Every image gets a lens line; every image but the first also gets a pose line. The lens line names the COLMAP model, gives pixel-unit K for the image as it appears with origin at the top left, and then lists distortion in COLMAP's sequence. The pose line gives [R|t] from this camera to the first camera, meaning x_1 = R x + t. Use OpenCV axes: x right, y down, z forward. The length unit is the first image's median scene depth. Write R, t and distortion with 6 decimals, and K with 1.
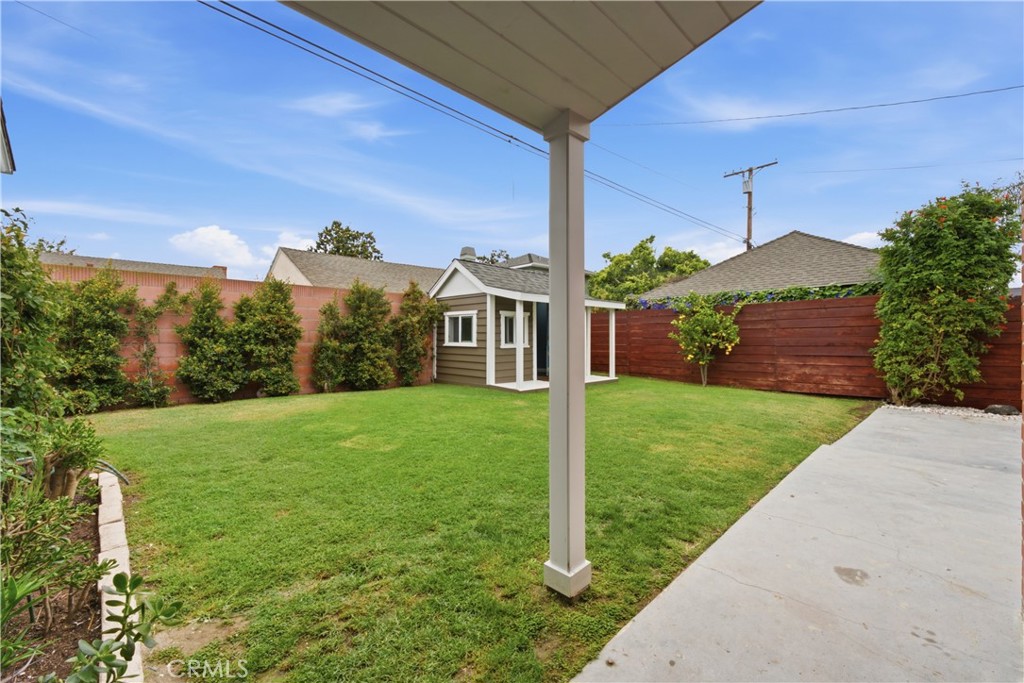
lens RADIAL K [[425.1, 0, 515.4], [0, 425.1, 338.4], [0, 0, 1]] dist [-0.001448, -0.000746]
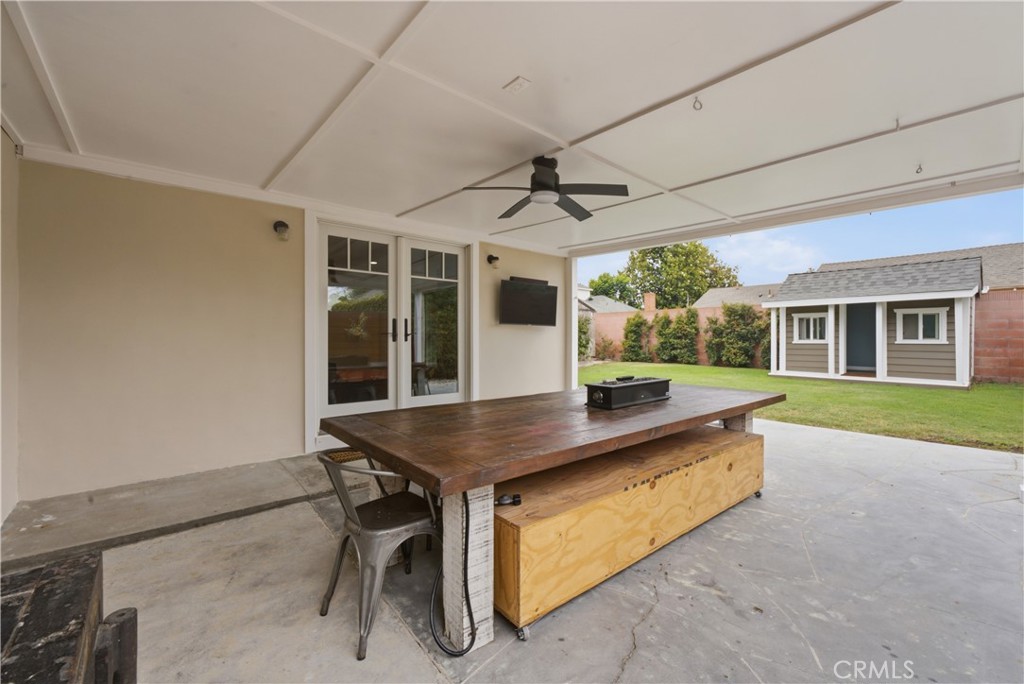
lens RADIAL K [[425.1, 0, 515.4], [0, 425.1, 338.9], [0, 0, 1]] dist [-0.001448, -0.000746]
pose [[-0.067872, 0.003955, -0.997686, 1.234014], [0.004195, 0.999984, 0.003678, 0.000841], [0.997685, -0.003936, -0.067888, 0.228006]]
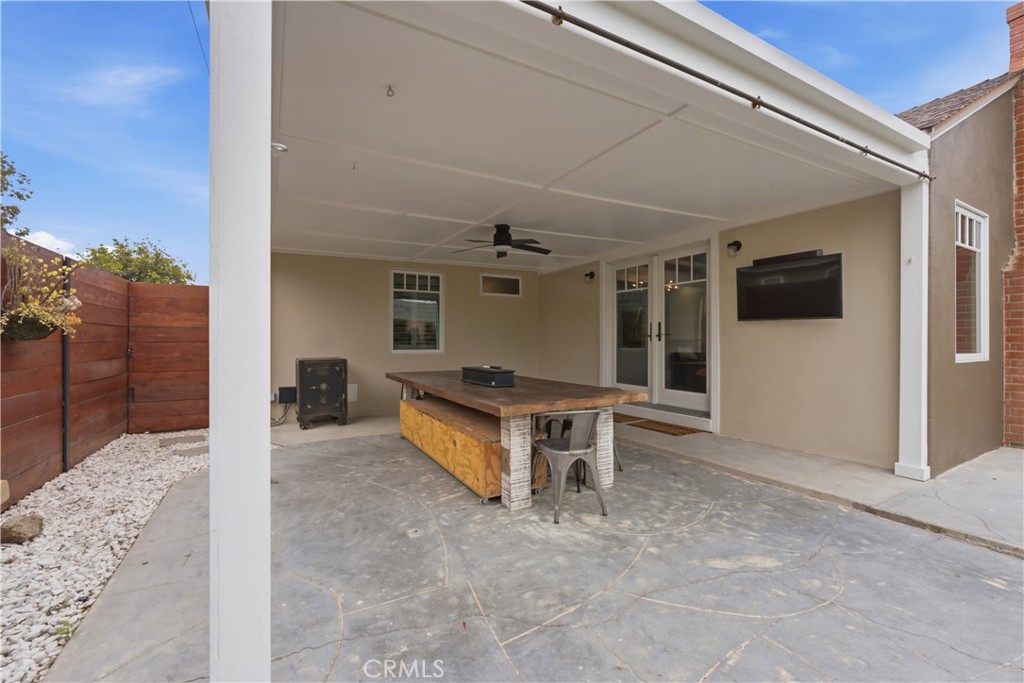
lens RADIAL K [[425.1, 0, 515.4], [0, 425.1, 338.4], [0, 0, 1]] dist [-0.001448, -0.000746]
pose [[-0.965389, 0.006210, 0.260742, 0.700251], [0.004365, 0.999961, -0.007653, 0.005713], [-0.260779, -0.006250, -0.965378, 0.780920]]
